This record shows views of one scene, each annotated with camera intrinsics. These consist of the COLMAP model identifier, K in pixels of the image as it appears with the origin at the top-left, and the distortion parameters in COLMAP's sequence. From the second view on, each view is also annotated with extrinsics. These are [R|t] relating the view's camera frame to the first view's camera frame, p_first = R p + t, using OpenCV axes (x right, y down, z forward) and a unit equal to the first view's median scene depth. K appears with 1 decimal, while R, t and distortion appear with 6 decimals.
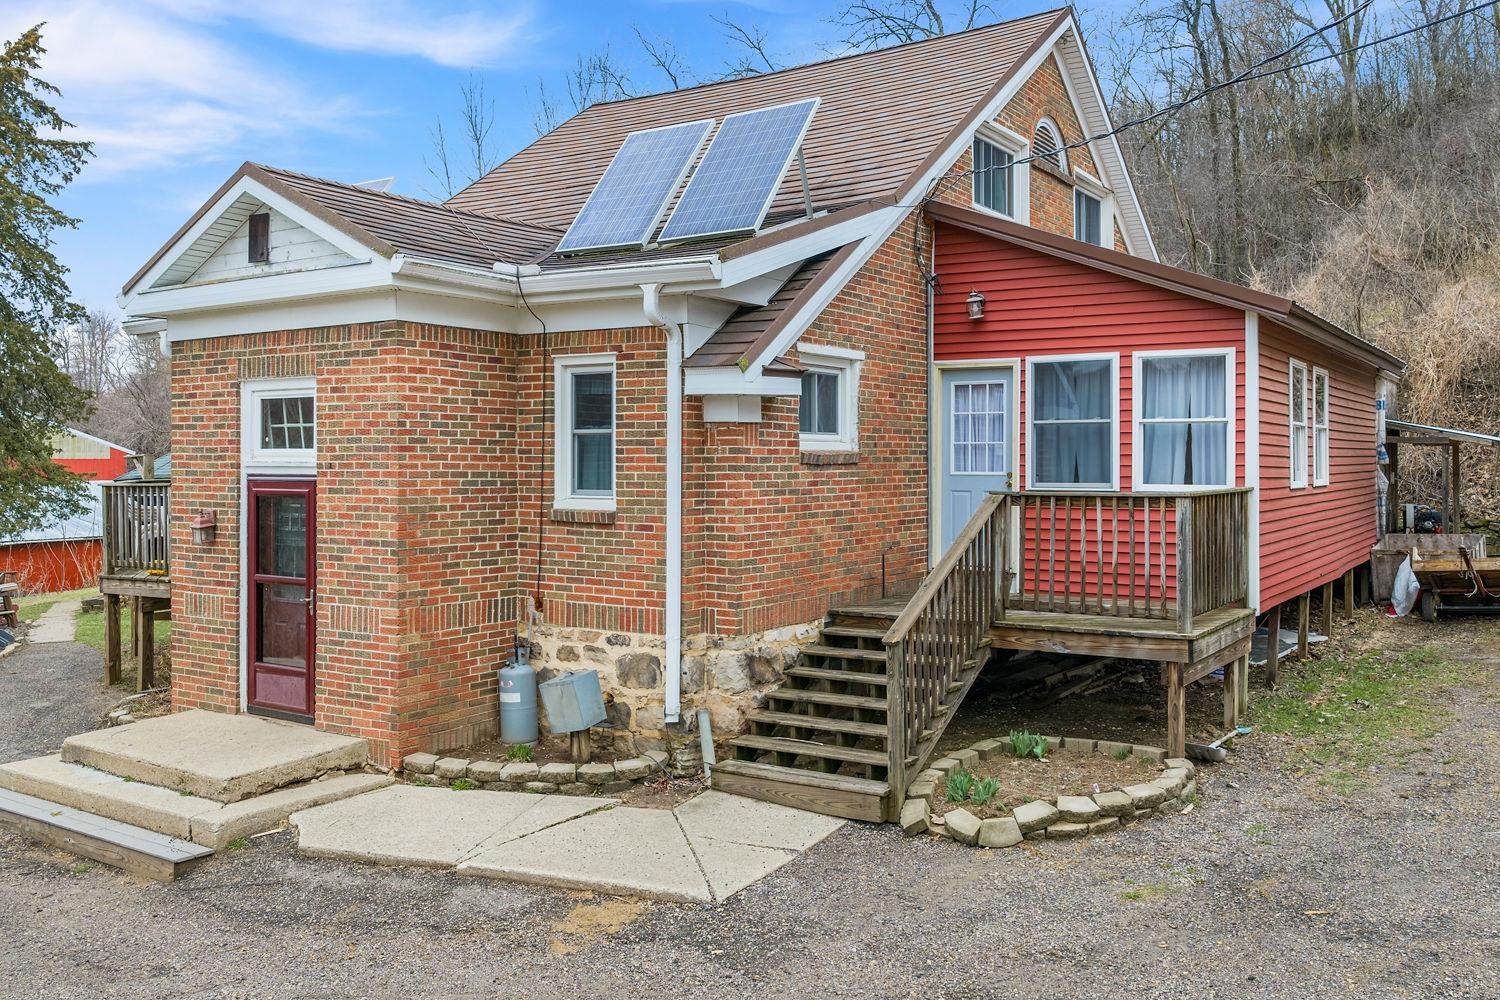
lens RADIAL K [[1274.5, 0, 753.5], [0, 1274.5, 449.2], [0, 0, 1]] dist [0.008812, -0.004419]
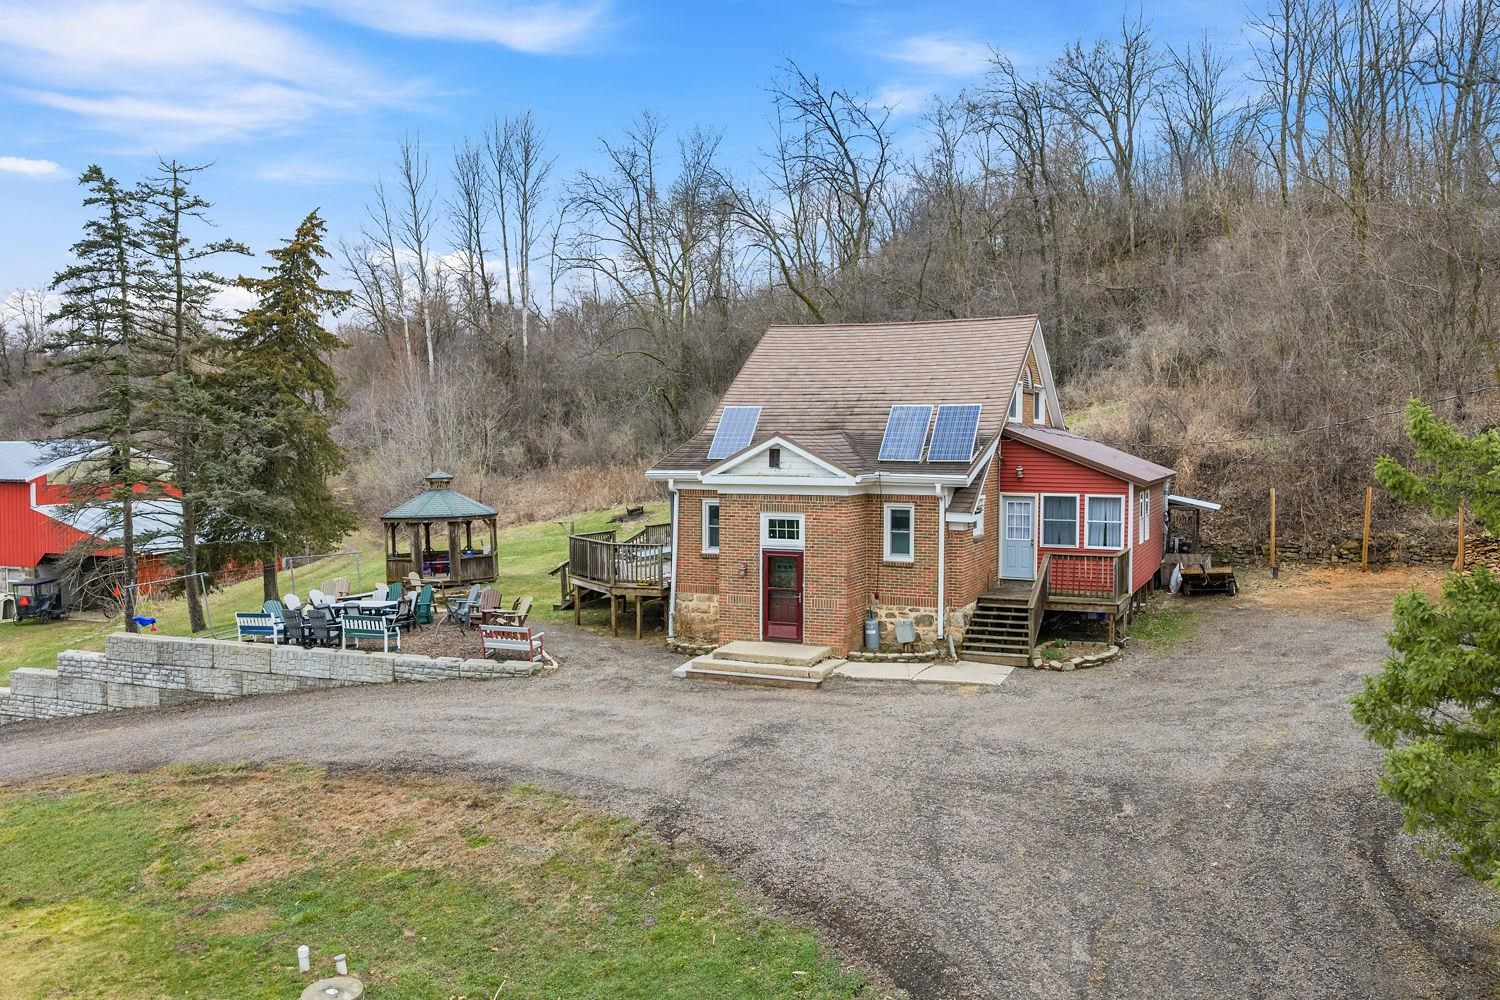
lens RADIAL K [[1235.4, 0, 755.6], [0, 1235.4, 495.4], [0, 0, 1]] dist [0.016106, -0.020394]
pose [[0.985931, -0.004655, 0.167089, -0.858073], [-0.003821, 0.998723, 0.050370, -0.219205], [-0.167110, -0.050300, 0.984654, -1.486204]]
